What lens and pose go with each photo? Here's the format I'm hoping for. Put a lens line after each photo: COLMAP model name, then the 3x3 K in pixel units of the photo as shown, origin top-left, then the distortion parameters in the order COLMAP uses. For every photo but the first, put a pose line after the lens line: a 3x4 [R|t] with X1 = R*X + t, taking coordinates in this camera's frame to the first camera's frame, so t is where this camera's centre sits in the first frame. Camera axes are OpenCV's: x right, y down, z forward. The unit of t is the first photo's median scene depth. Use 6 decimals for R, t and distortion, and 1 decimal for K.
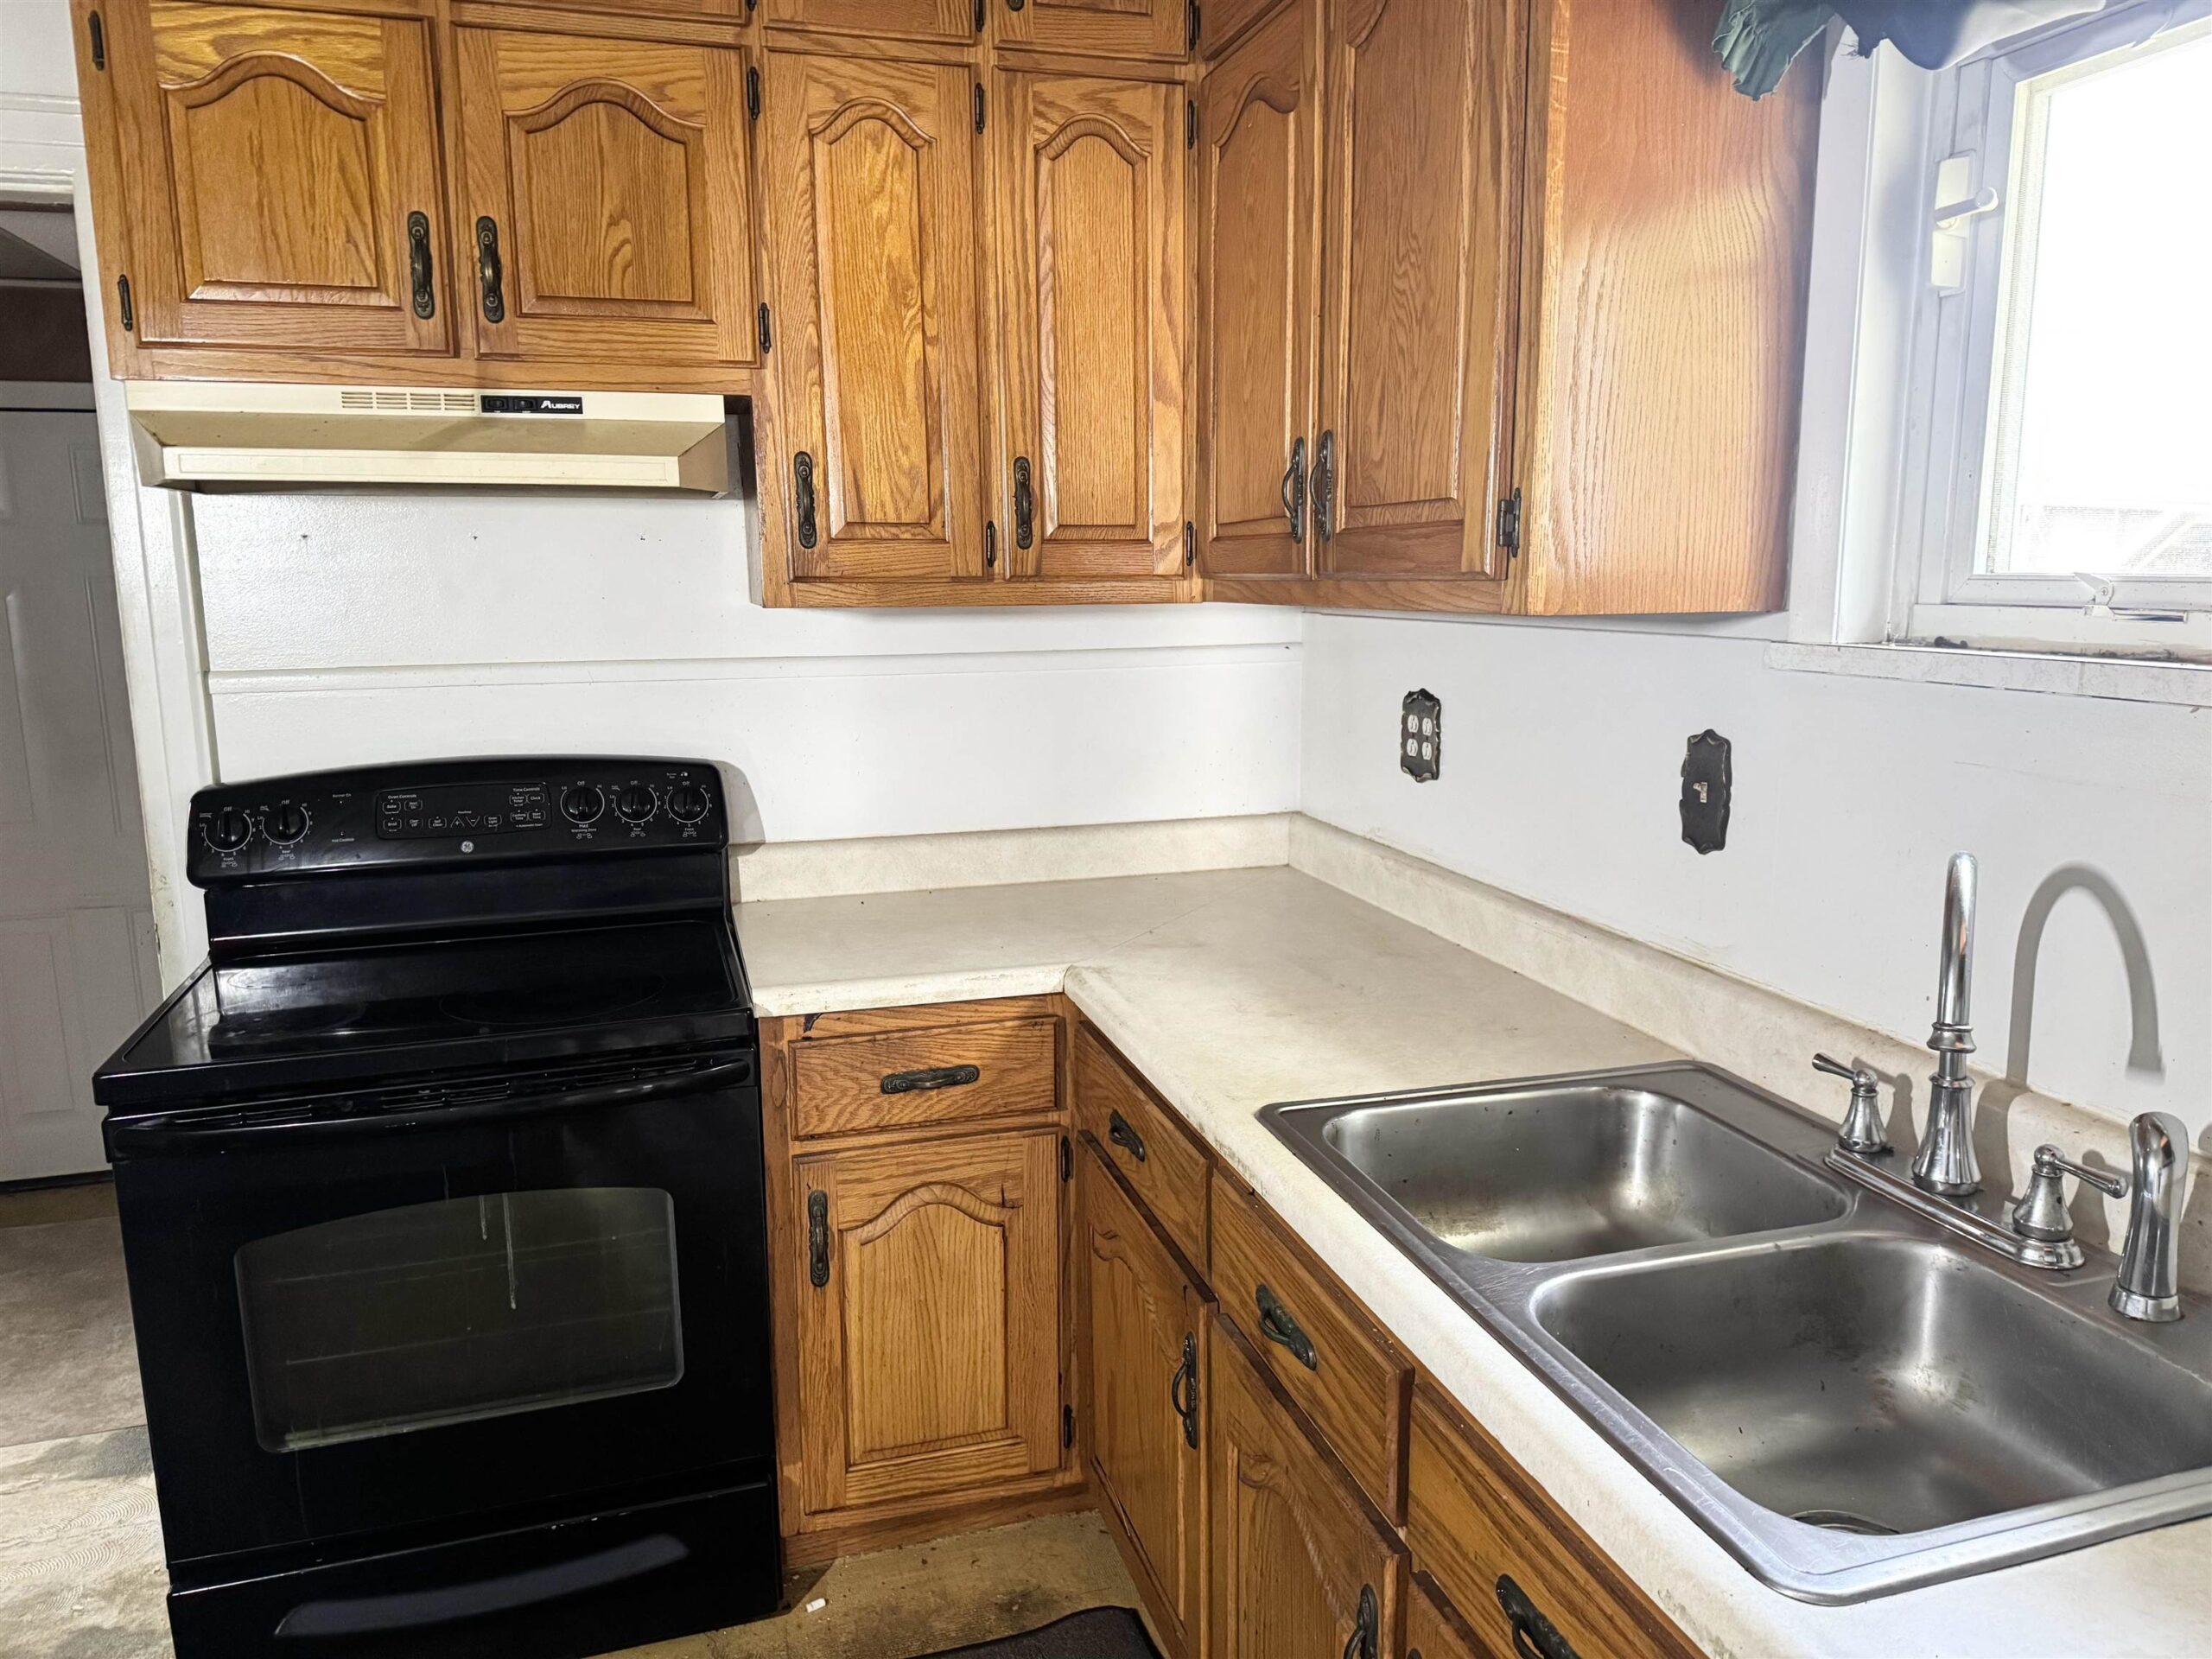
lens RADIAL K [[1542.6, 0, 1153.6], [0, 1542.6, 847.5], [0, 0, 1]] dist [0.003305, -0.003726]
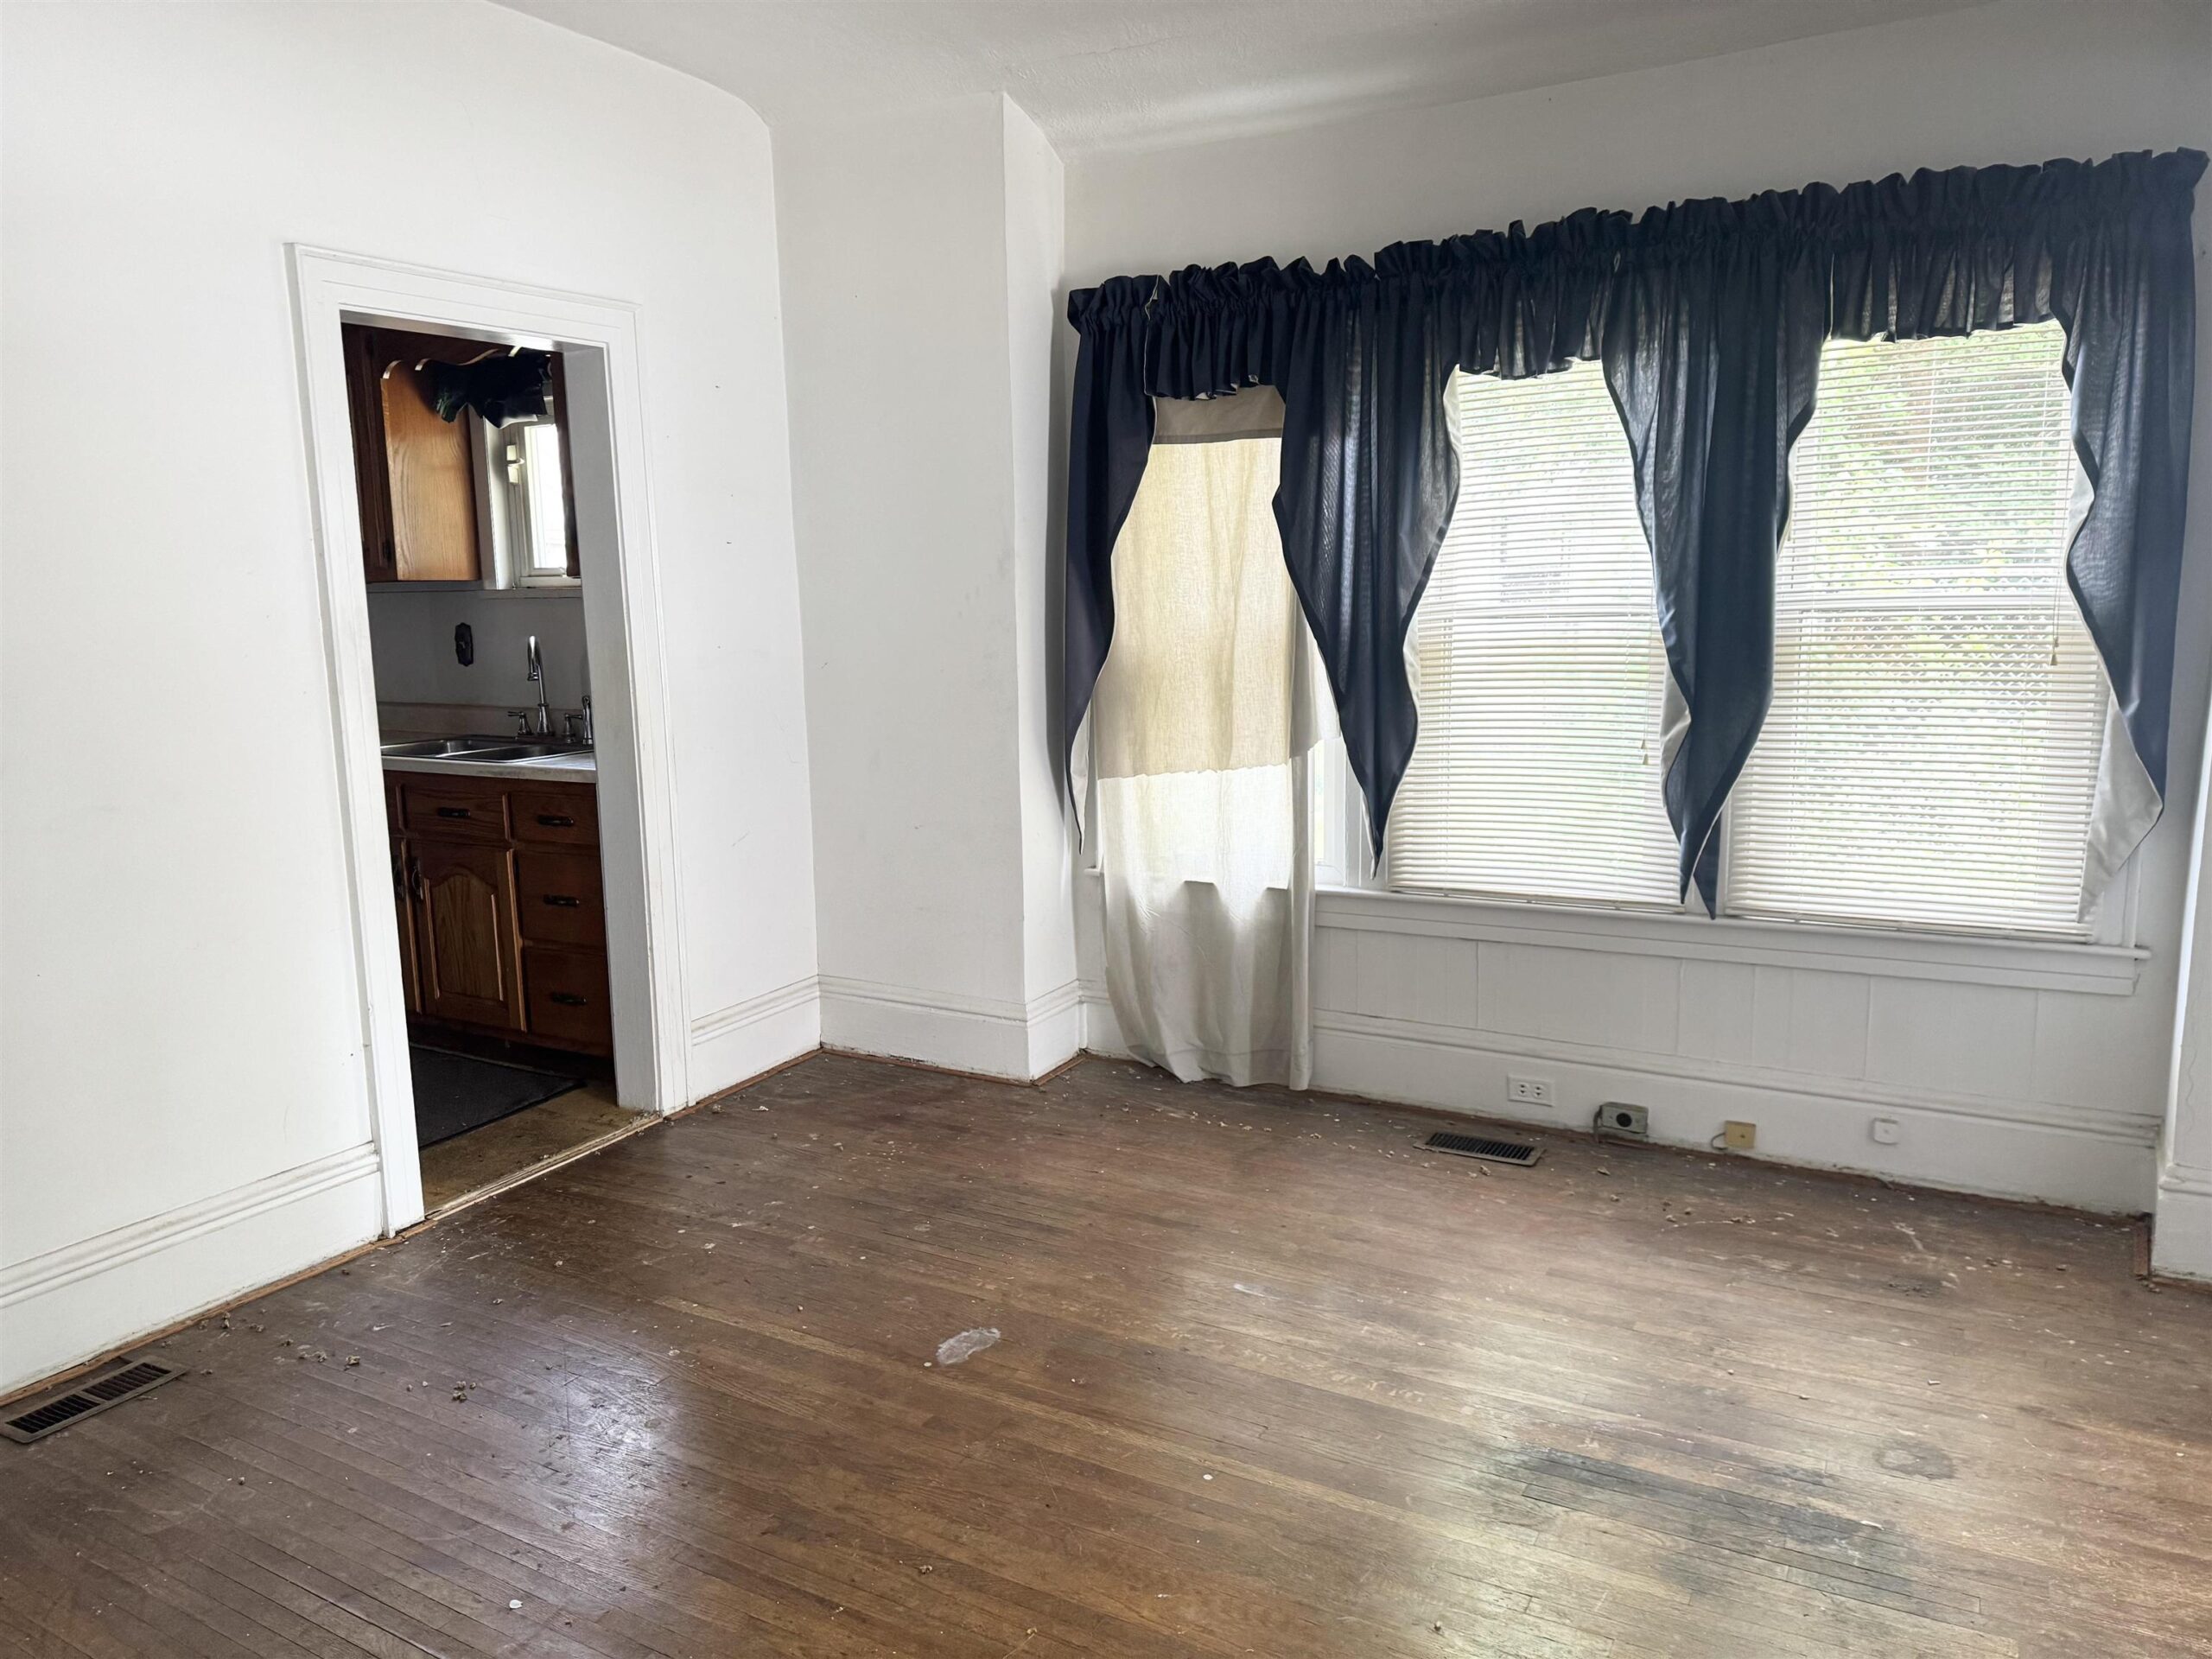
lens RADIAL K [[1515.2, 0, 1106.0], [0, 1515.2, 829.5], [0, 0, 1]] dist [0.002795, -0.000546]
pose [[0.733400, -0.111208, 0.670639, -0.605133], [0.131212, 0.991135, 0.020863, 0.350331], [-0.667014, 0.072694, 0.741490, -1.618950]]
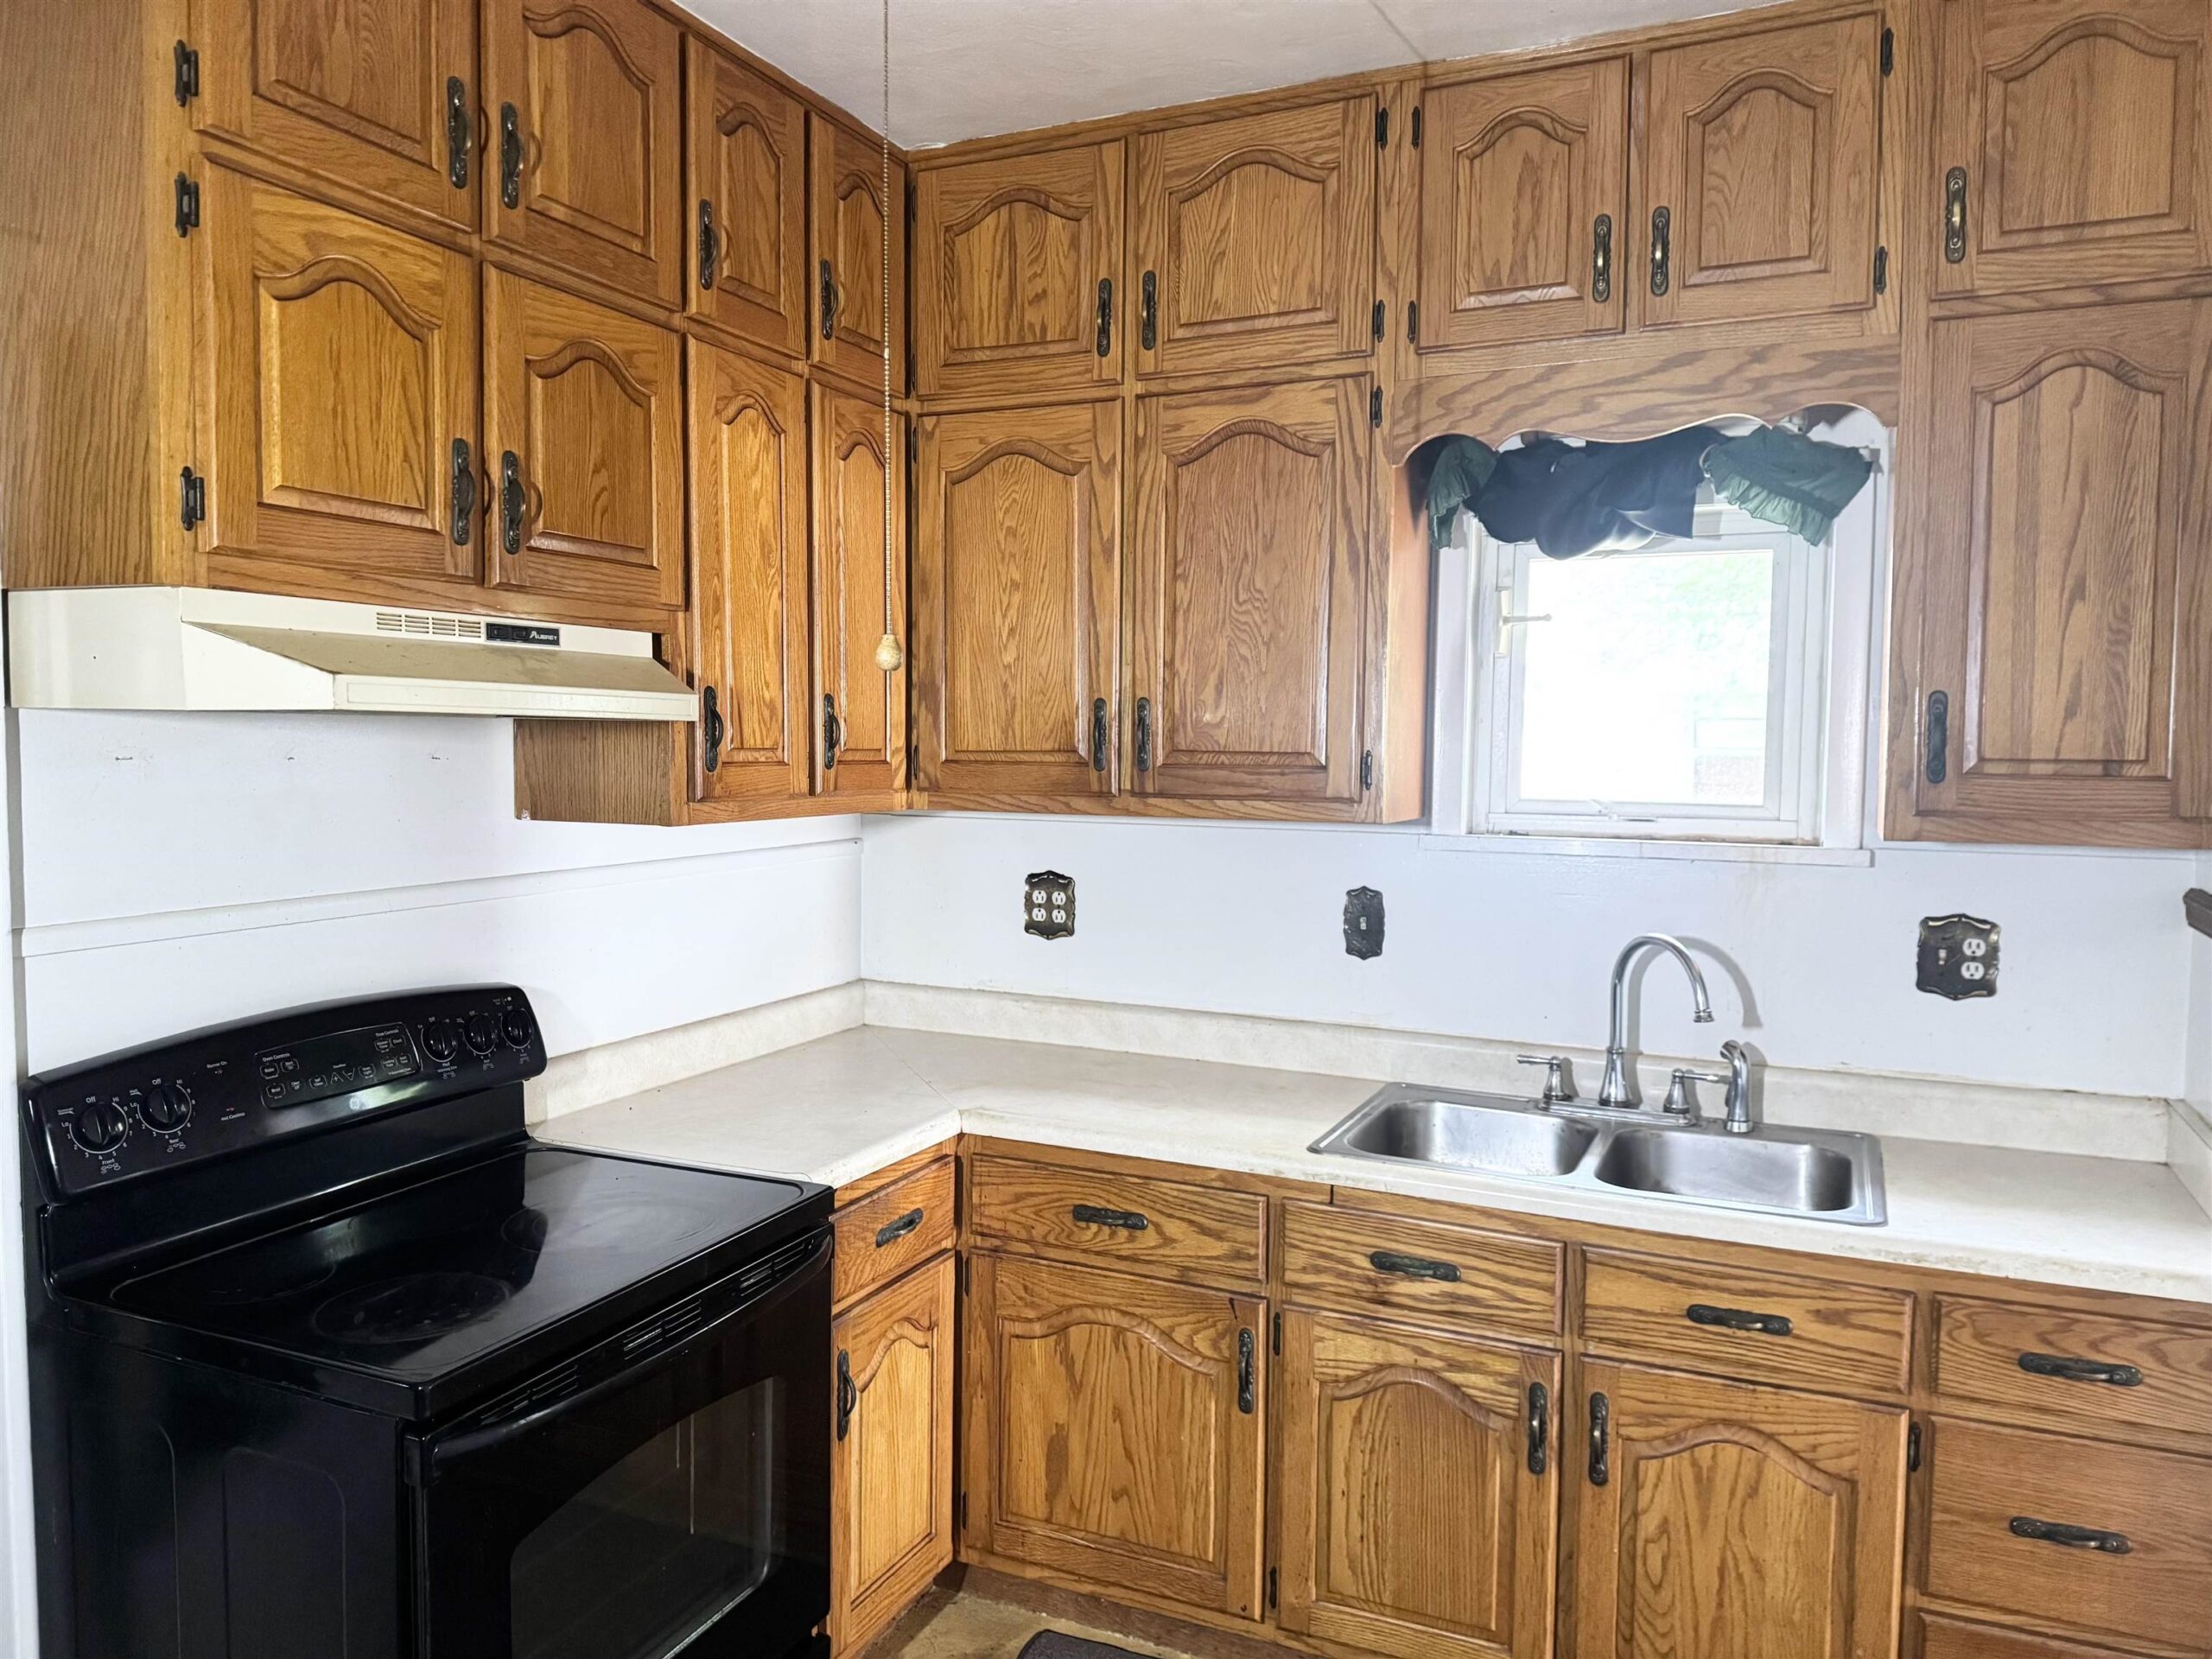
lens RADIAL K [[1515.2, 0, 1106.0], [0, 1515.2, 829.5], [0, 0, 1]] dist [0.002795, -0.000546]
pose [[0.661251, -0.032792, 0.749448, -0.906276], [0.117738, 0.991199, -0.060512, -0.060364], [-0.740868, 0.128252, 0.659292, 0.097321]]
